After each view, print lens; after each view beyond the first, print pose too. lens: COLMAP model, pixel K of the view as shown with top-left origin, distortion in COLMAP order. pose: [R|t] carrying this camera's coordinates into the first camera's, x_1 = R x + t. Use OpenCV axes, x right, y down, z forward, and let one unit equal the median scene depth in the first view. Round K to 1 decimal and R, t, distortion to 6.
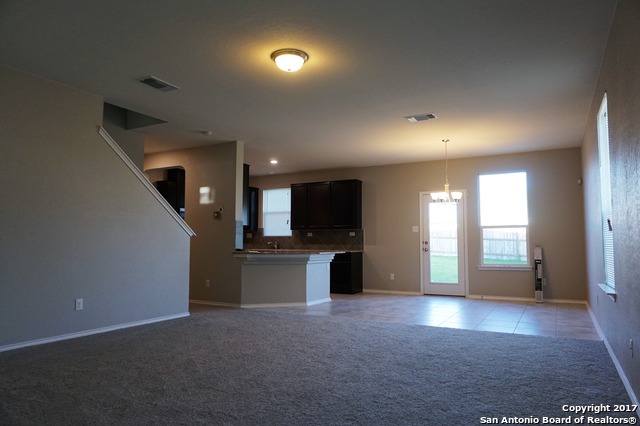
lens RADIAL K [[434.2, 0, 317.9], [0, 434.2, 212.2], [0, 0, 1]] dist [-0.052533, 0.043951]
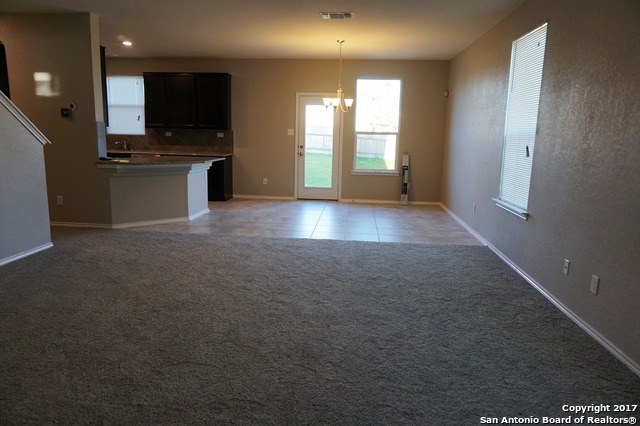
lens RADIAL K [[434.2, 0, 317.9], [0, 434.2, 212.2], [0, 0, 1]] dist [-0.052533, 0.043951]
pose [[0.912968, -0.051014, 0.404830, -0.135045], [-0.053515, 0.968613, 0.242744, -0.029228], [-0.404507, -0.243282, 0.881583, 0.102663]]
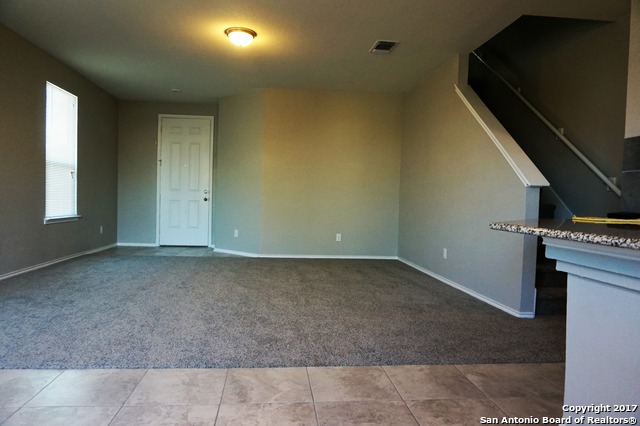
lens RADIAL K [[434.2, 0, 317.9], [0, 434.2, 212.2], [0, 0, 1]] dist [-0.052533, 0.043951]
pose [[-0.824902, -0.008828, -0.565207, 0.225239], [0.013685, 0.999273, -0.035579, 0.085165], [0.565110, -0.037084, -0.824182, 1.057243]]
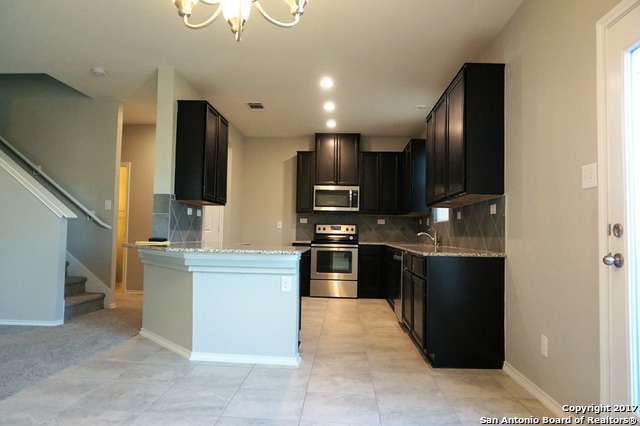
lens RADIAL K [[434.2, 0, 317.9], [0, 434.2, 212.2], [0, 0, 1]] dist [-0.052533, 0.043951]
pose [[0.427213, -0.042131, -0.903169, 0.441898], [0.049804, 0.998494, -0.023020, 0.066829], [0.902778, -0.035147, 0.428668, 0.868556]]
